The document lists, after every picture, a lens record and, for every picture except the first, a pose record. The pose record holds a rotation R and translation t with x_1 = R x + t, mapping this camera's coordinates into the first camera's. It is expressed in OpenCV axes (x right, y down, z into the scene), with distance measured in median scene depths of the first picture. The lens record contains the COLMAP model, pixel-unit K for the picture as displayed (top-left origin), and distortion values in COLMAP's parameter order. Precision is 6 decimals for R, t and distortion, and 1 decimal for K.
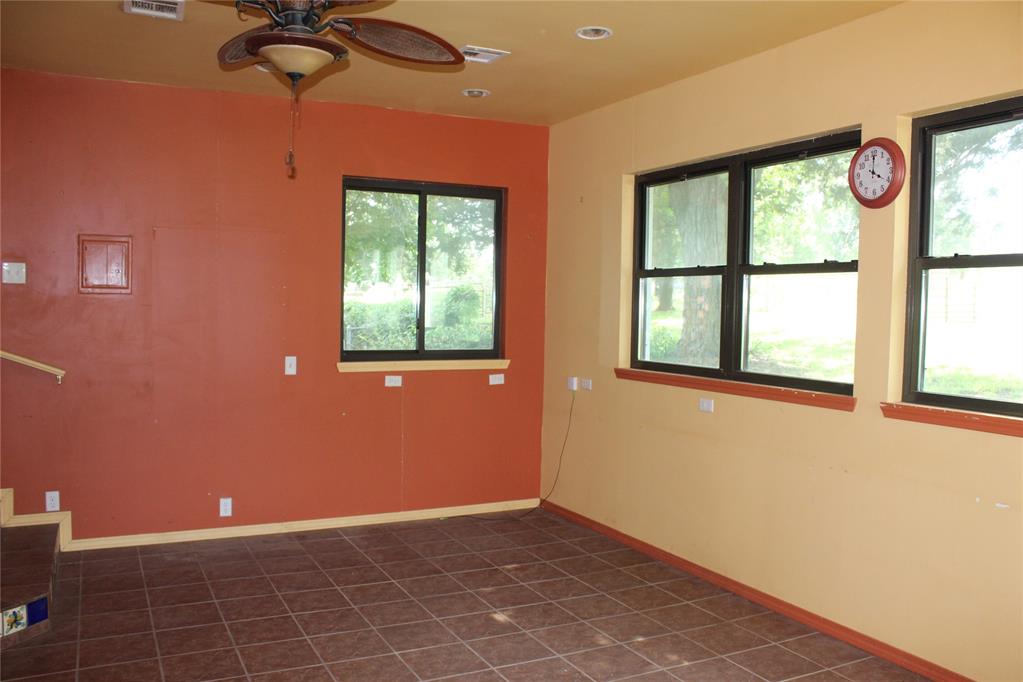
lens RADIAL K [[849.7, 0, 511.5], [0, 849.7, 341.0], [0, 0, 1]] dist [-0.176455, 0.162368]
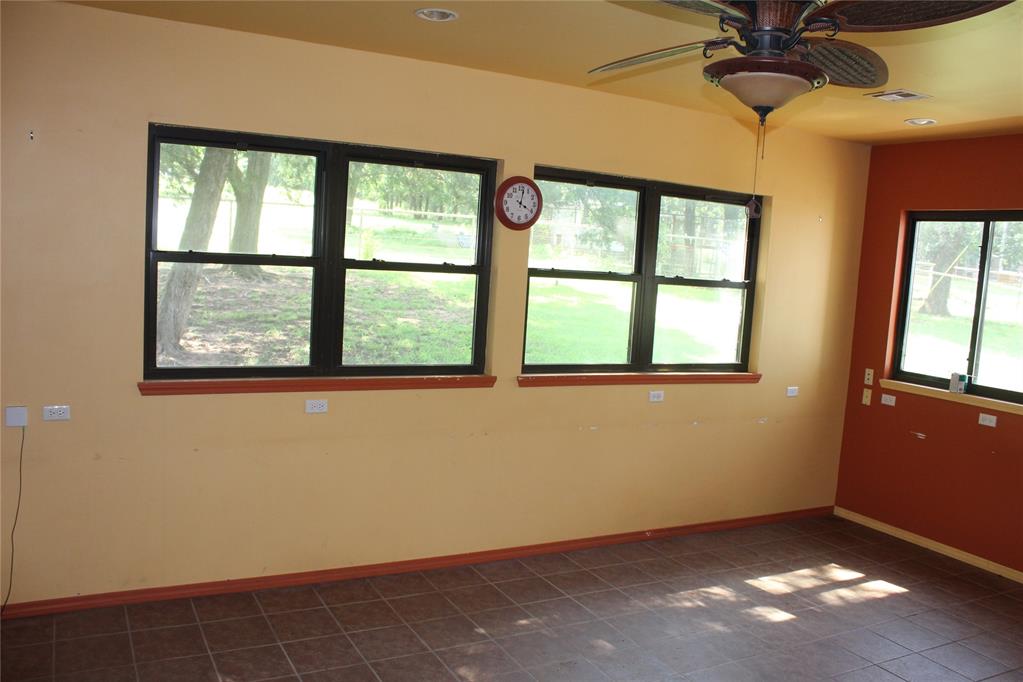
lens RADIAL K [[849.7, 0, 511.5], [0, 849.7, 341.0], [0, 0, 1]] dist [-0.176455, 0.162368]
pose [[-0.020386, -0.127062, 0.991685, -0.846515], [-0.021443, 0.991719, 0.126626, -0.146414], [-0.999562, -0.018684, -0.022942, 0.966417]]
